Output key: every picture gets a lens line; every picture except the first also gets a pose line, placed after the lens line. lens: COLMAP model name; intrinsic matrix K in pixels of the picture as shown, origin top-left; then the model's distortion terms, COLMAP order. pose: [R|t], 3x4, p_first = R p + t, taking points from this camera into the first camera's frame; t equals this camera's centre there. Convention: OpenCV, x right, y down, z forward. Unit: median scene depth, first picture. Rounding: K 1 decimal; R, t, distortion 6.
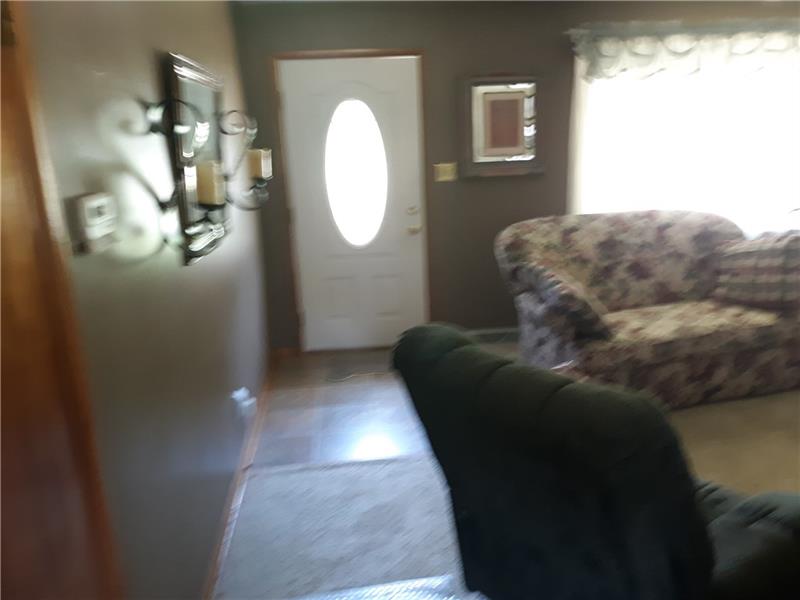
lens RADIAL K [[642.8, 0, 400.0], [0, 642.8, 300.0], [0, 0, 1]] dist [0.092840, -0.142662]
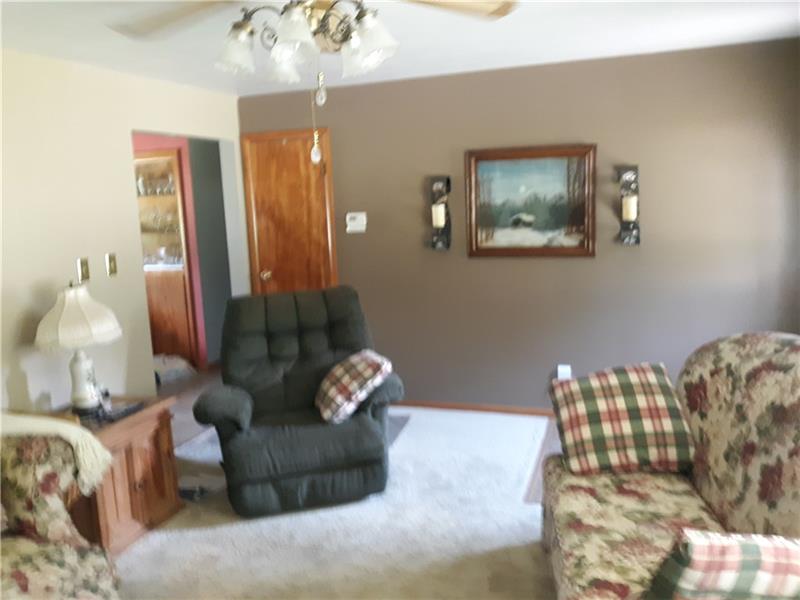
lens RADIAL K [[642.8, 0, 400.0], [0, 642.8, 300.0], [0, 0, 1]] dist [0.092840, -0.142662]
pose [[-0.408606, 0.193073, -0.892056, 0.934274], [-0.184729, 0.939648, 0.287989, -0.275839], [0.893821, 0.282463, -0.348279, 0.929052]]
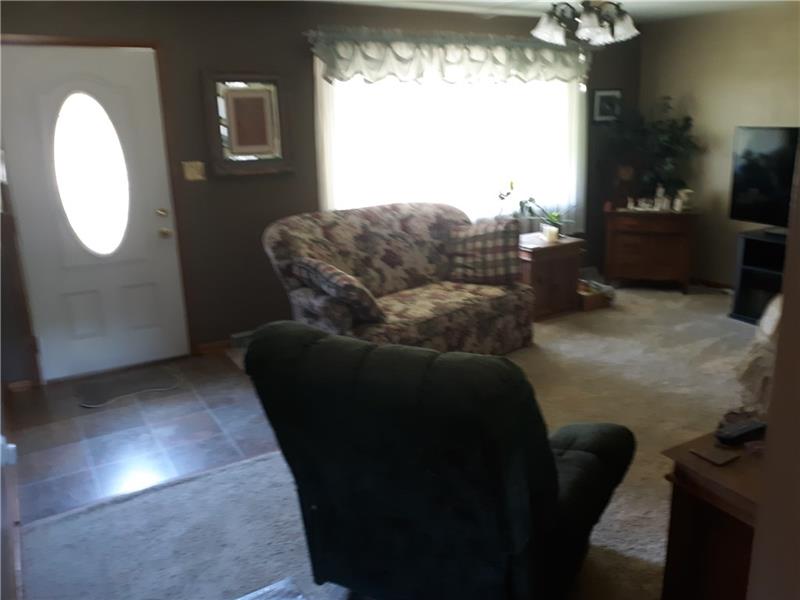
lens RADIAL K [[642.8, 0, 400.0], [0, 642.8, 300.0], [0, 0, 1]] dist [0.092840, -0.142662]
pose [[0.906442, -0.103605, 0.409425, -0.073017], [0.104662, 0.994309, 0.019894, 0.003479], [-0.409156, 0.024819, 0.912127, 0.009961]]
